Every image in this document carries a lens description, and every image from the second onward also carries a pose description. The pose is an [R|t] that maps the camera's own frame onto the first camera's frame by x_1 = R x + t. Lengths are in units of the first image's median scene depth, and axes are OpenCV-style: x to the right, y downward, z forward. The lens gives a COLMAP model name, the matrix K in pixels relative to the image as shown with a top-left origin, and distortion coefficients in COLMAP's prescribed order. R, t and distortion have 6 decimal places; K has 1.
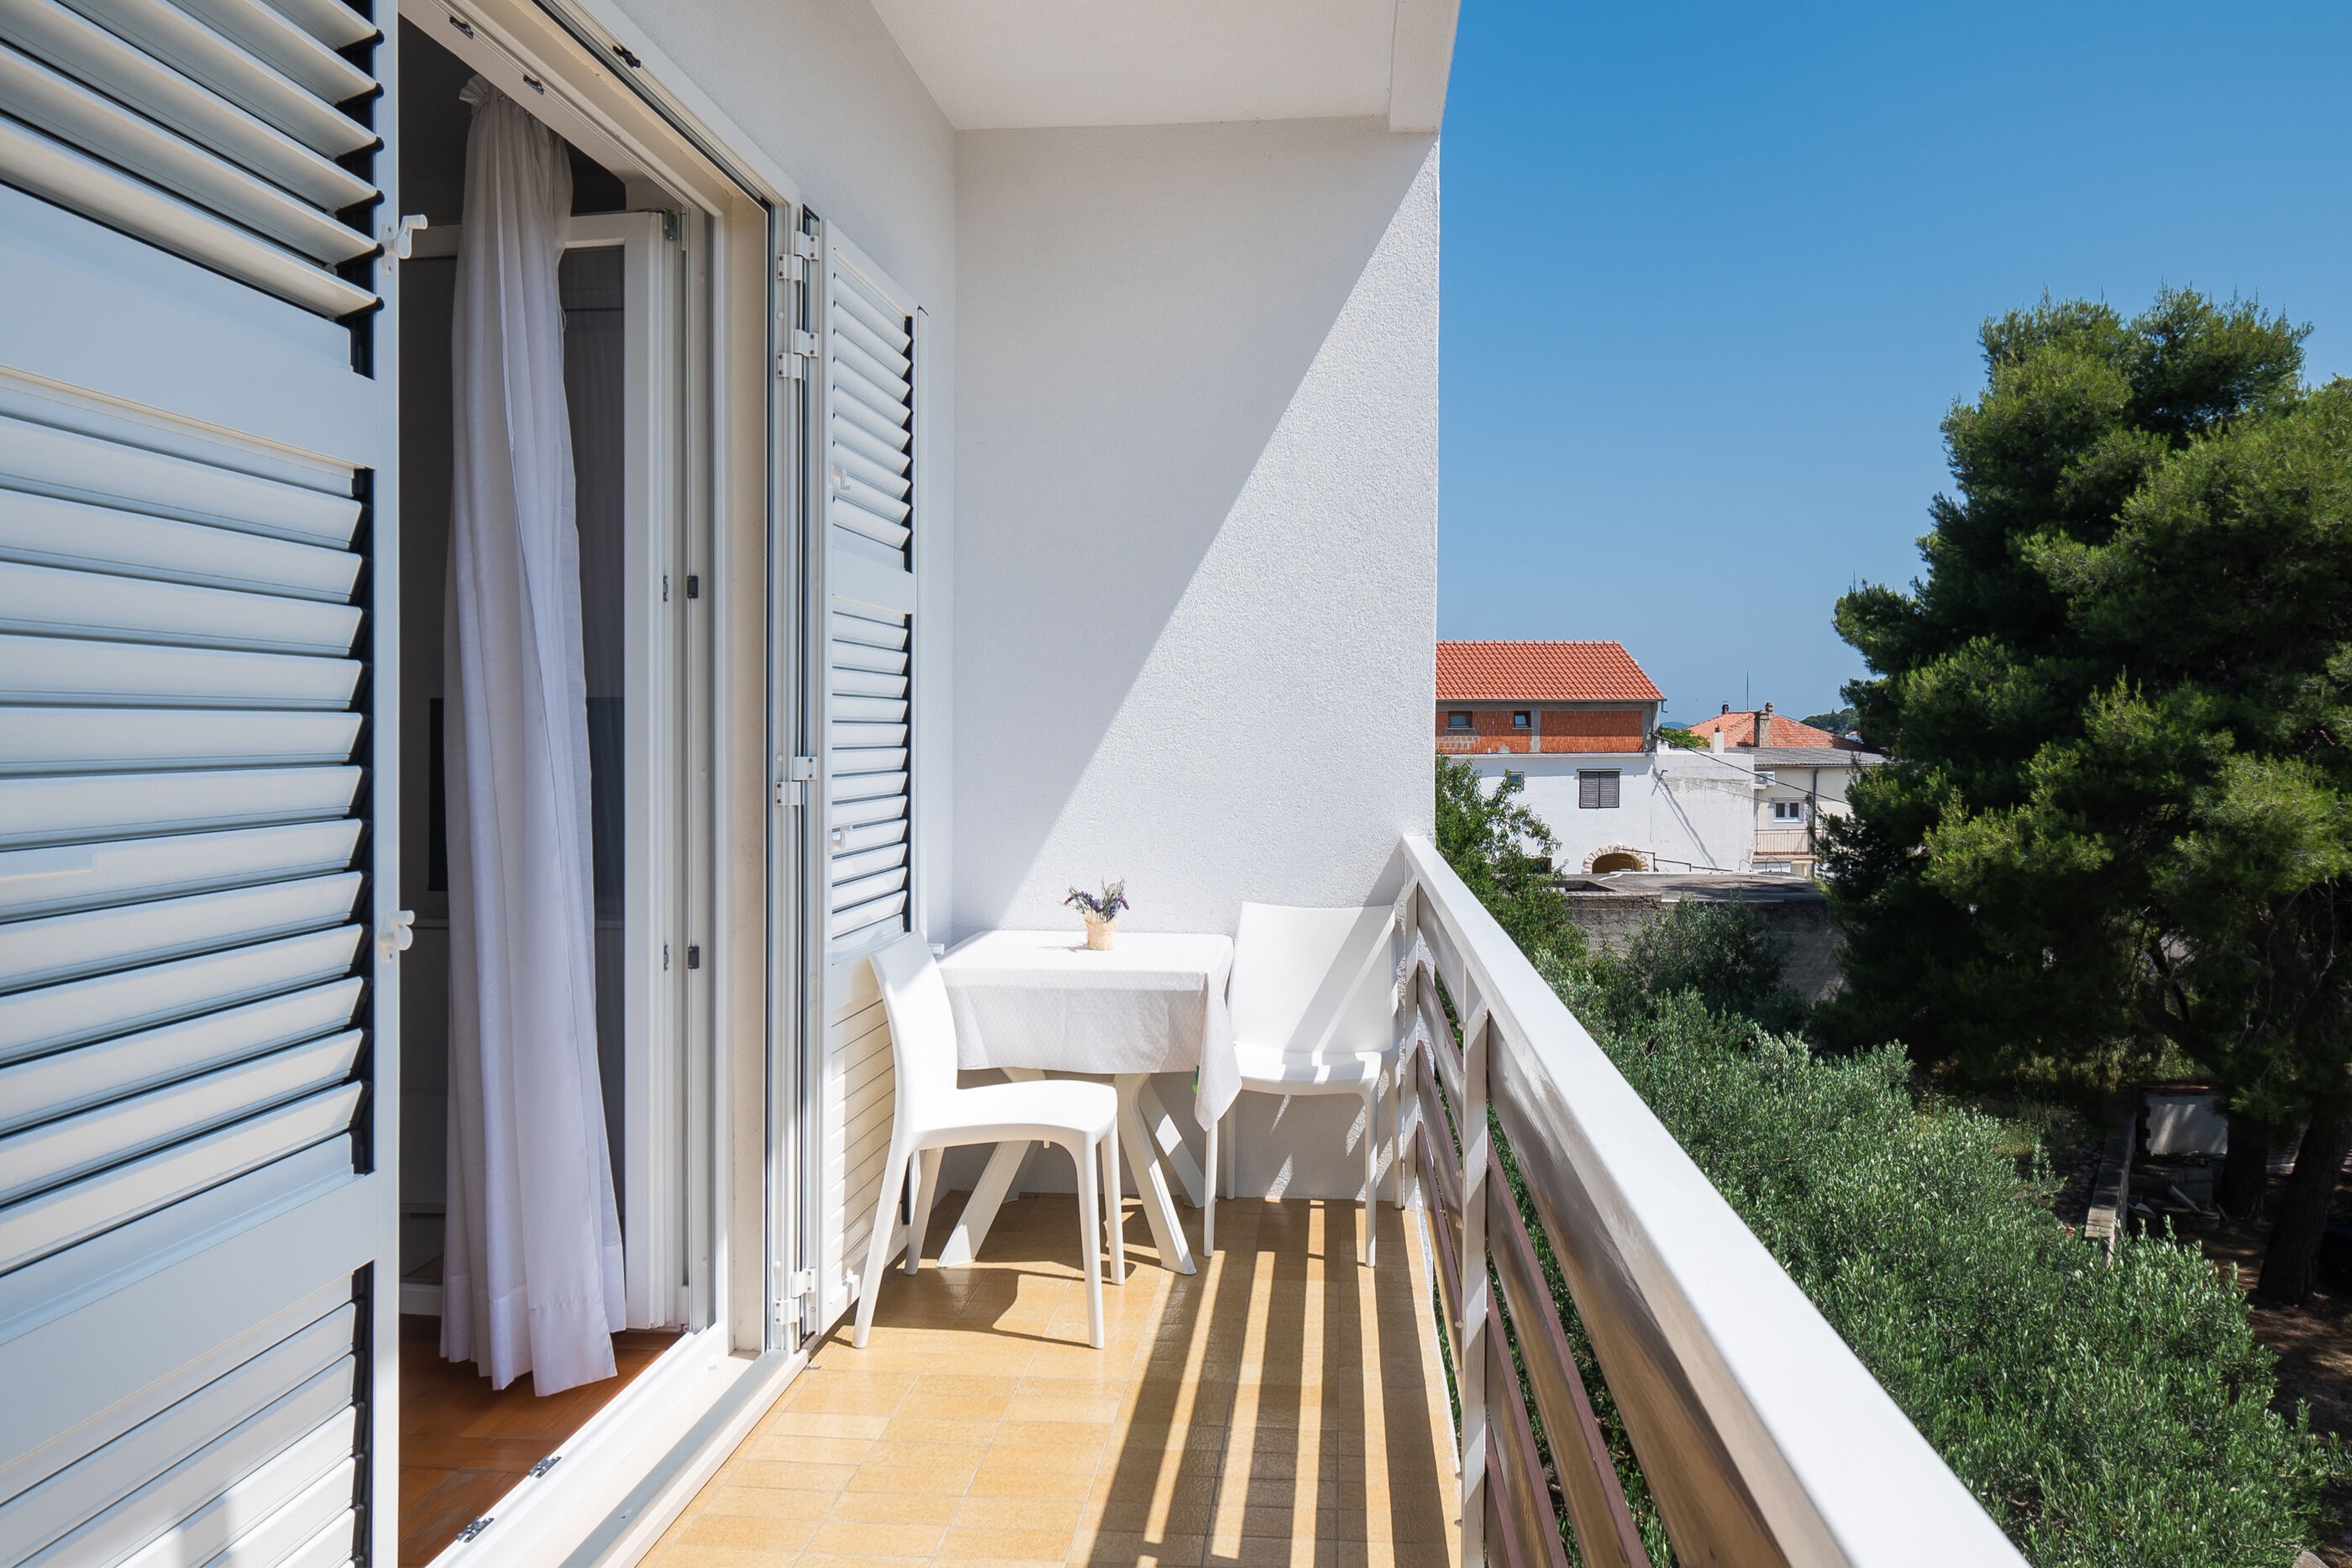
lens RADIAL K [[1619.9, 0, 1176.0], [0, 1619.9, 784.0], [0, 0, 1]] dist [0.048250, 0.000170]
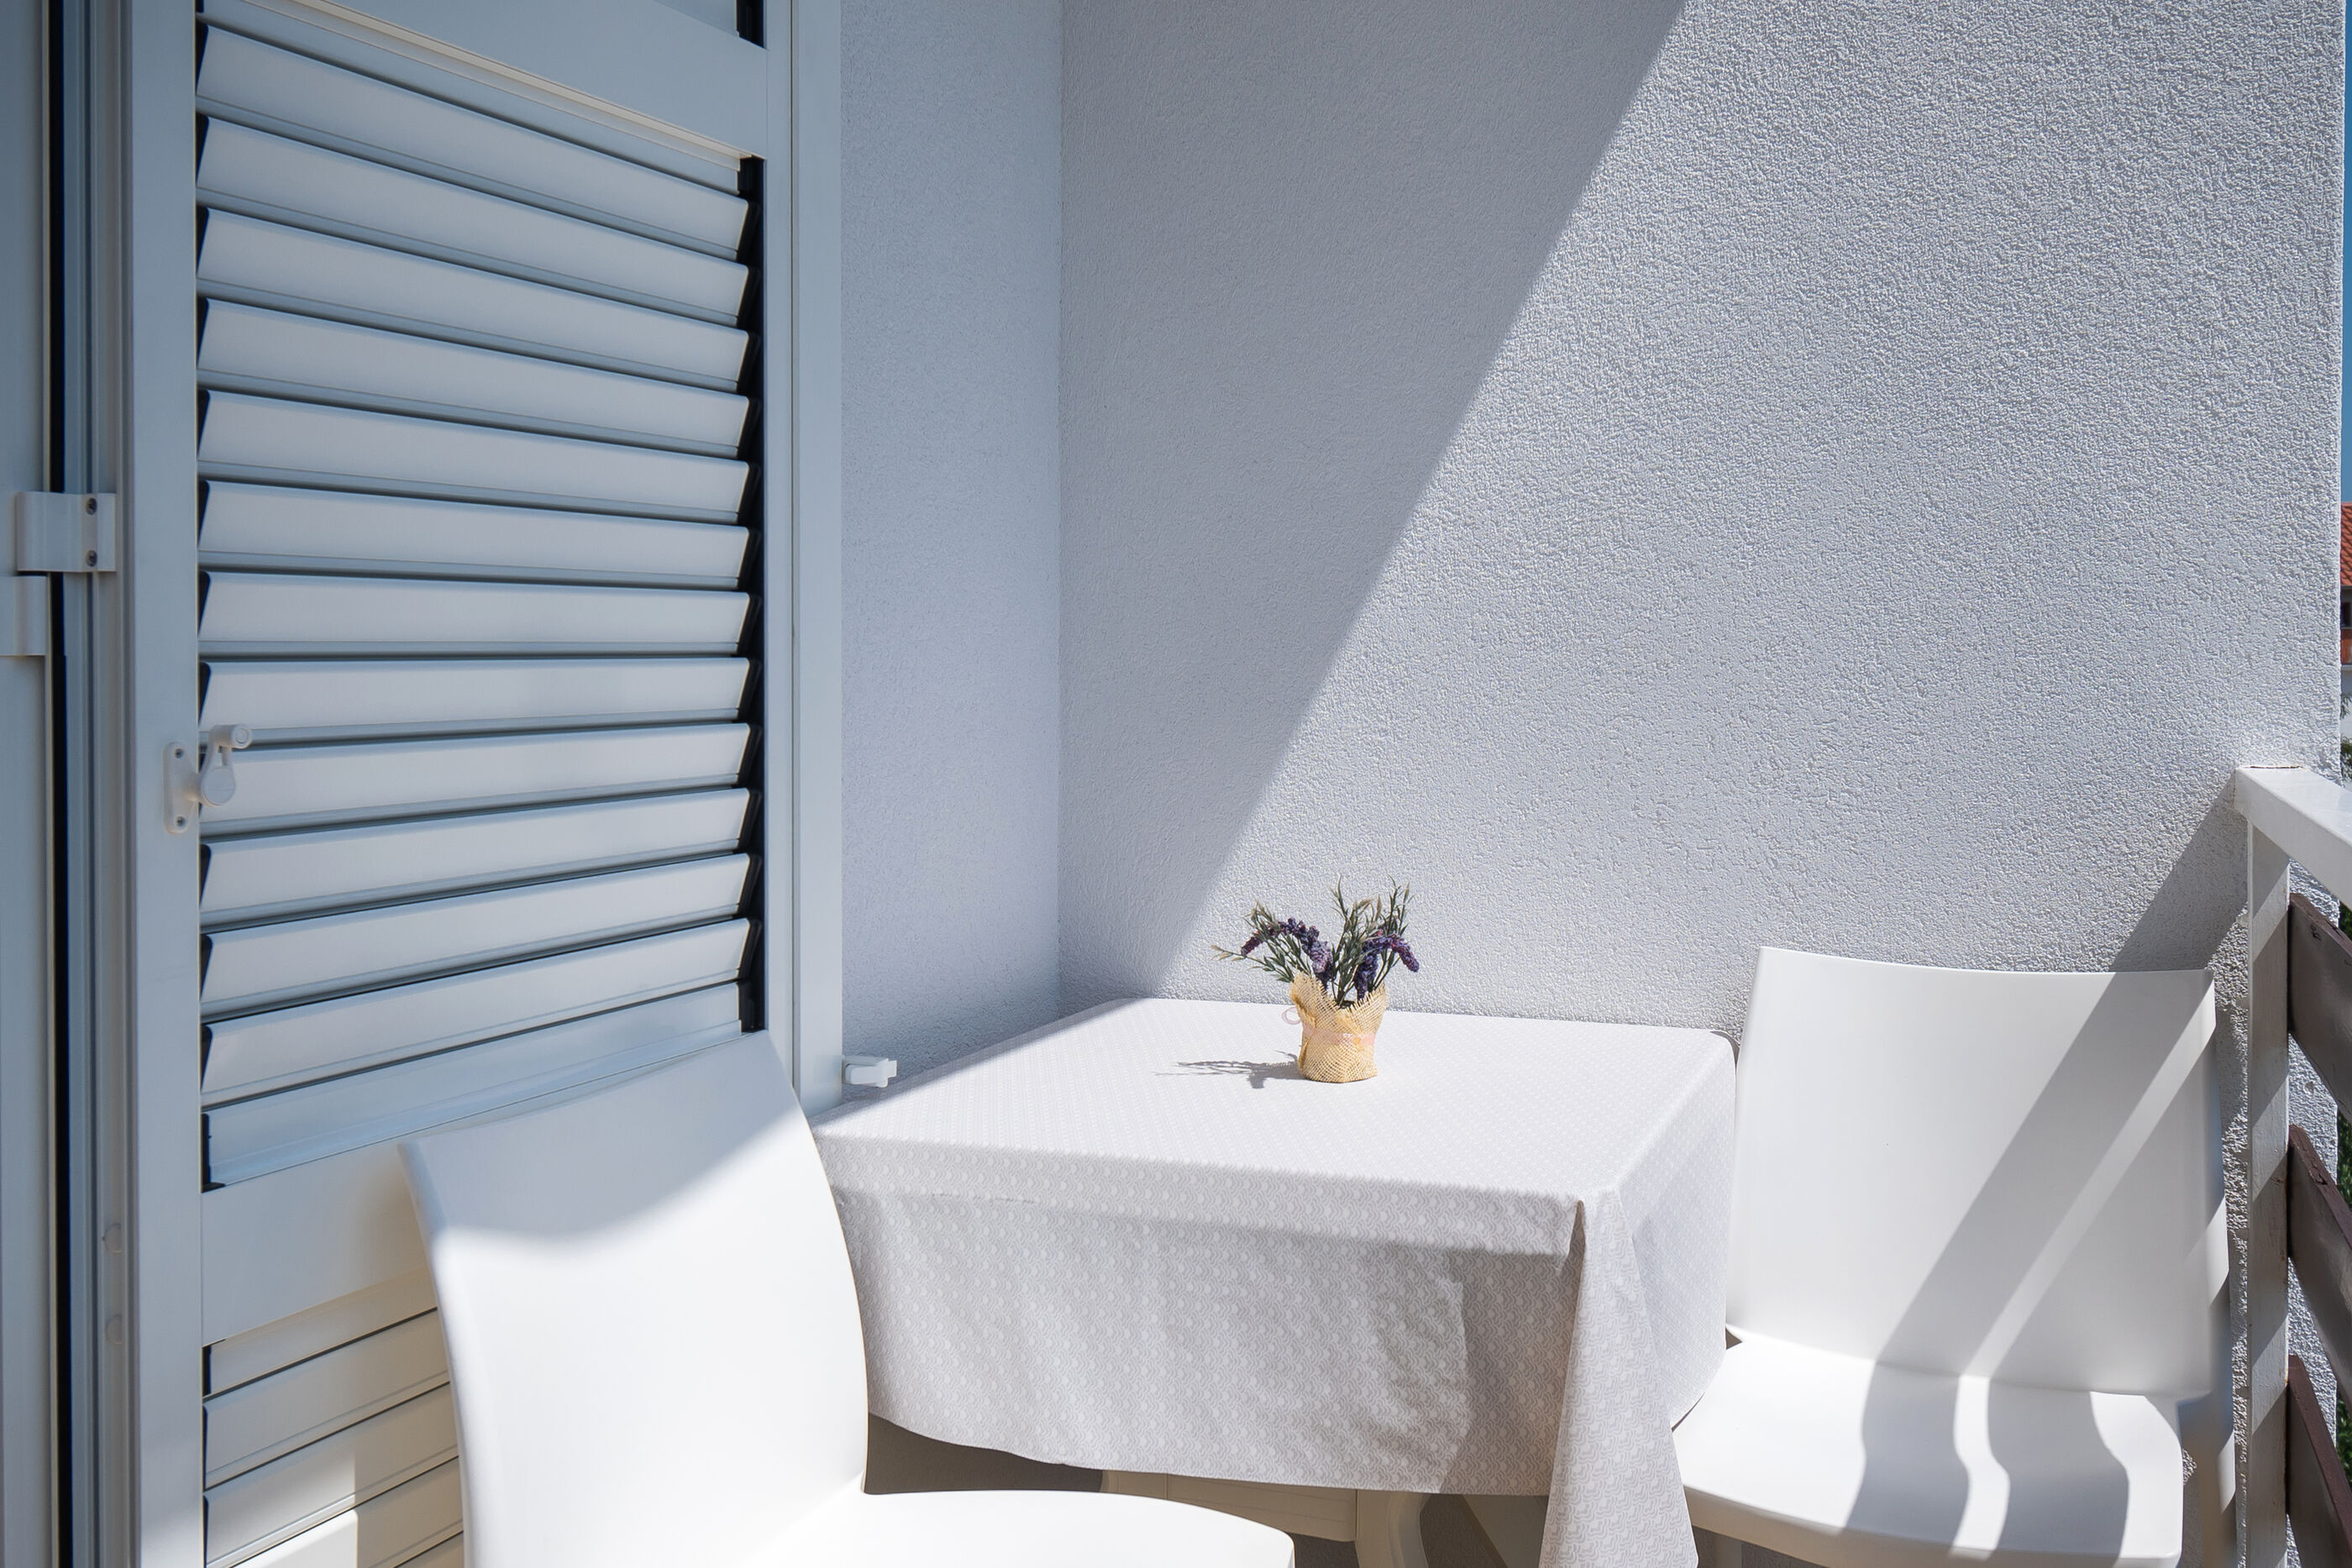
lens RADIAL K [[2122.4, 0, 1180.7], [0, 2122.4, 694.8], [0, 0, 1]] dist [-0.005904, -0.009062]
pose [[0.957589, -0.014790, -0.287757, 0.055672], [0.011195, 0.999837, -0.014135, 0.020823], [0.287919, 0.010314, 0.957599, 0.506932]]
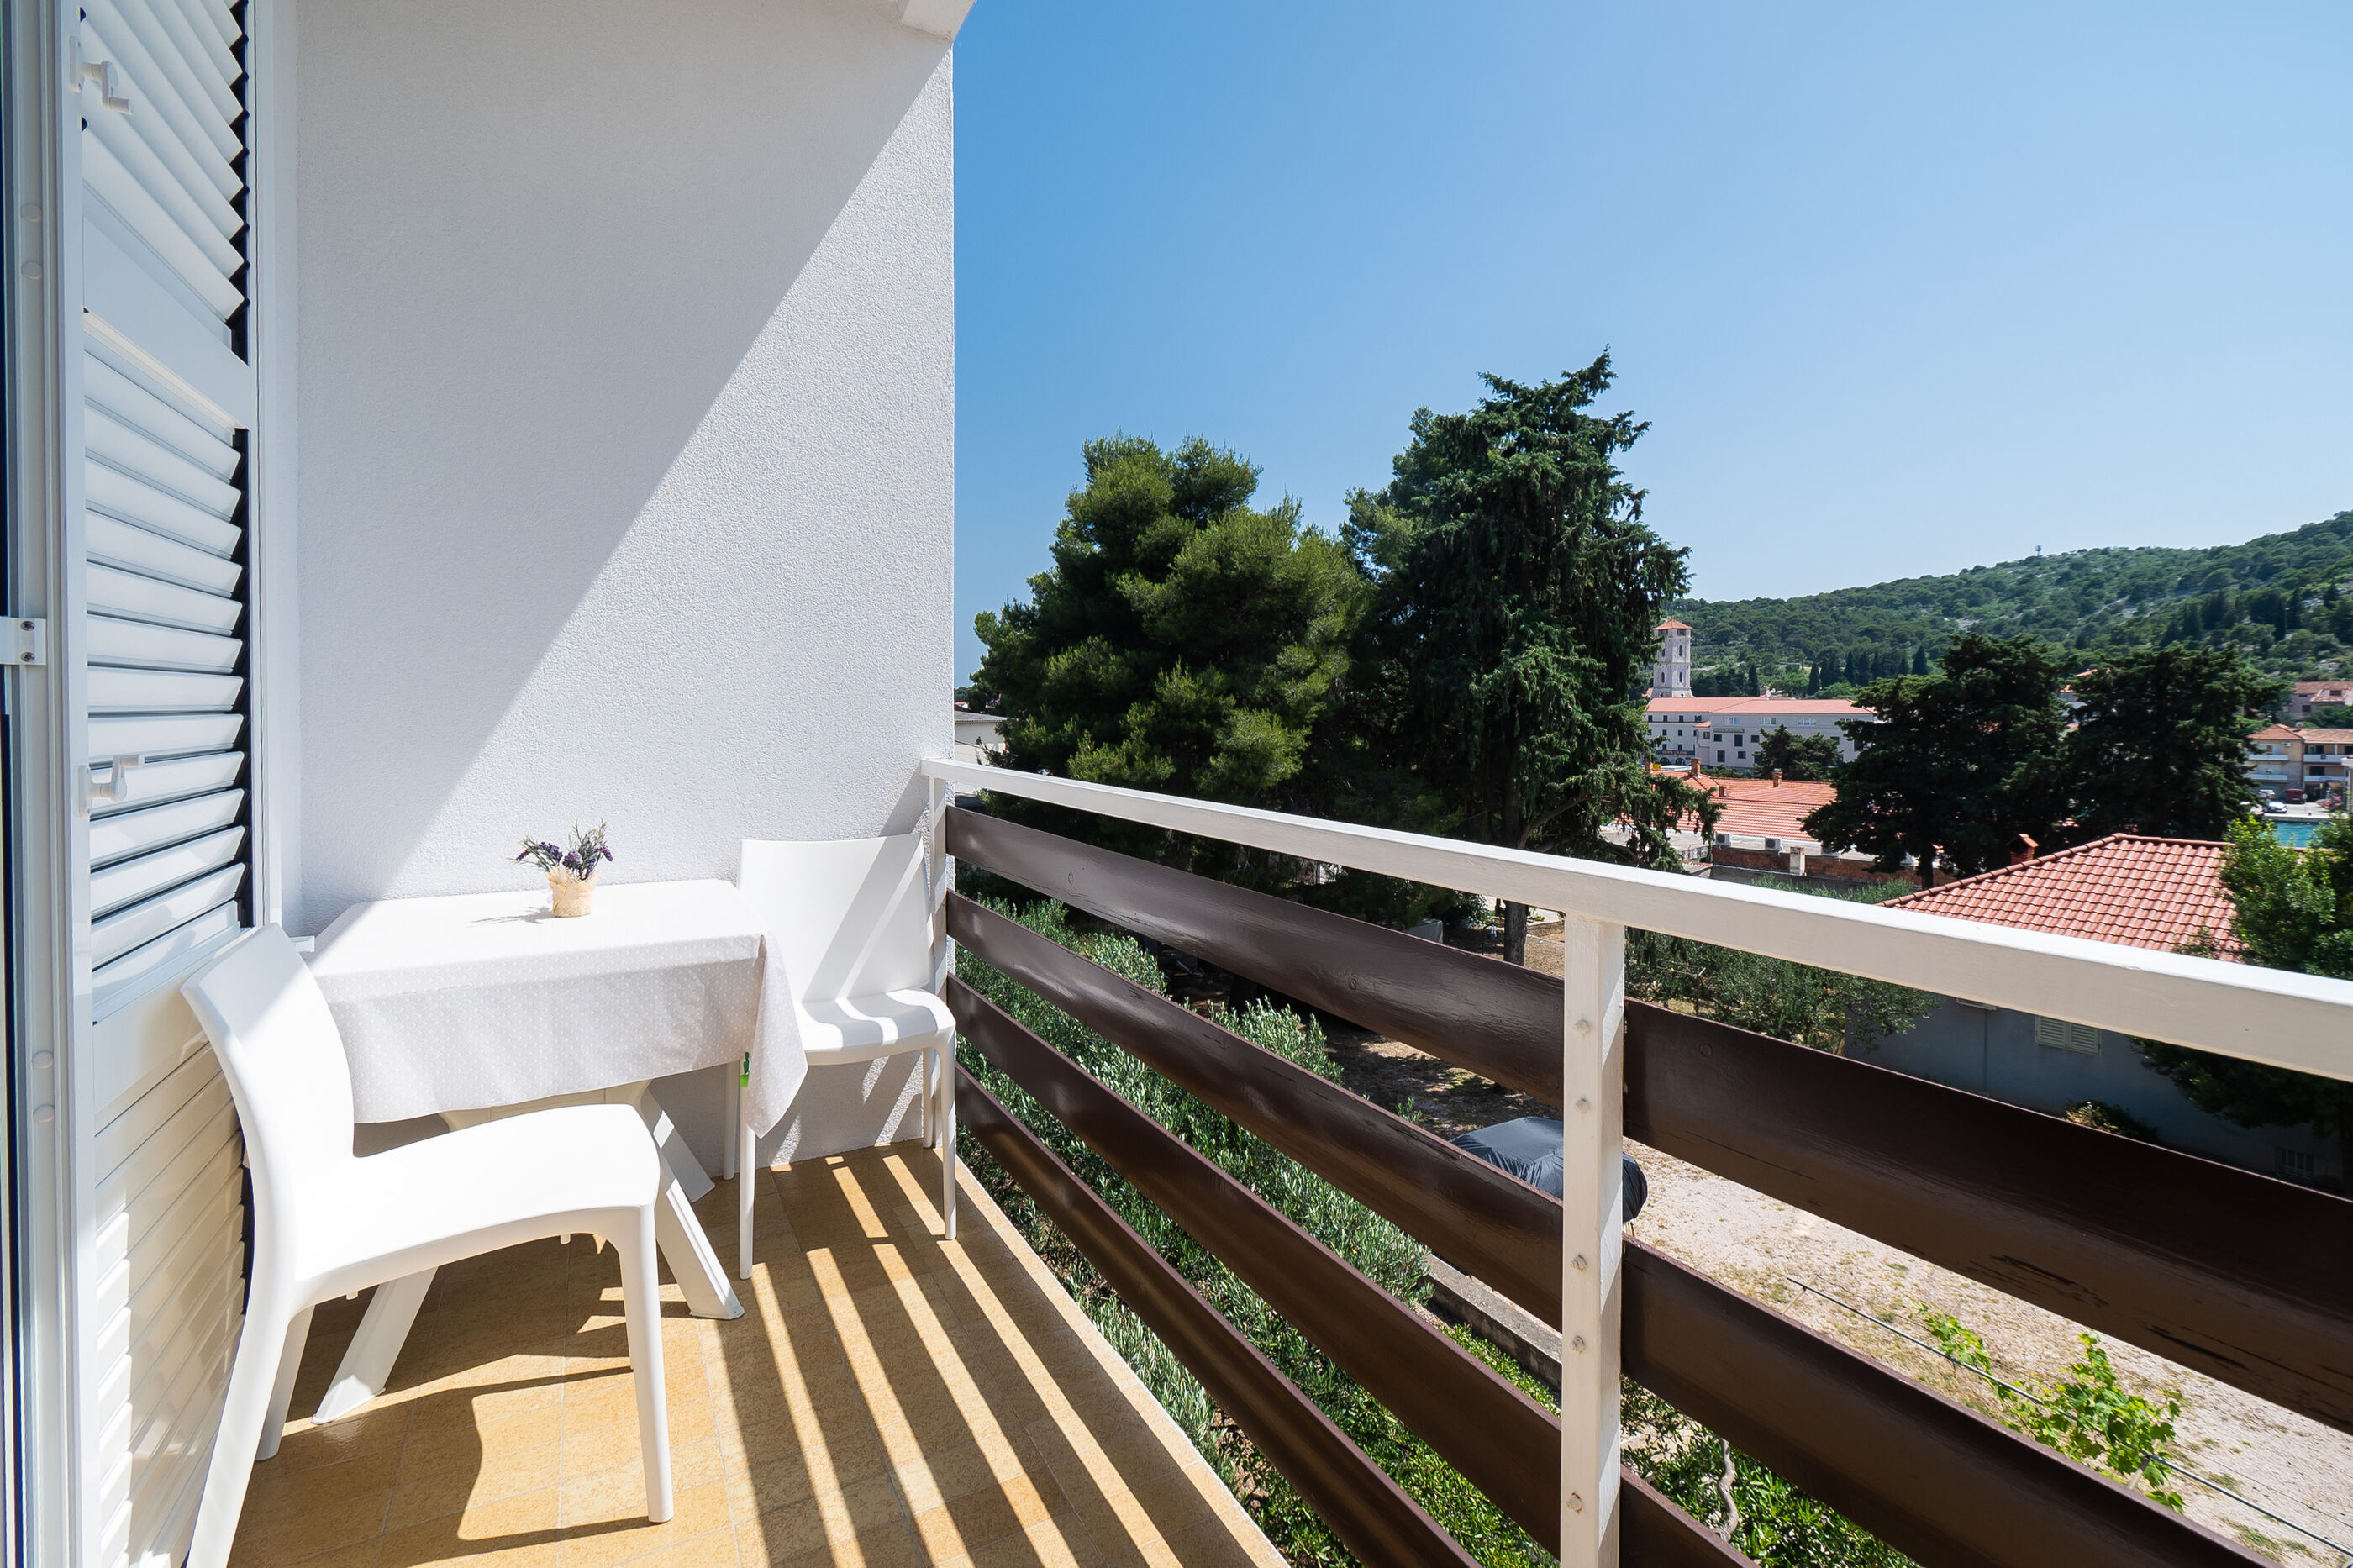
lens RADIAL K [[1071.5, 0, 1224.4], [0, 1071.5, 730.5], [0, 0, 1]] dist [0.002544, -0.000246]
pose [[0.810926, -0.013402, 0.584995, -0.088717], [0.016350, 0.999866, 0.000242, 0.017790], [-0.584920, 0.009369, 0.811037, 0.384172]]
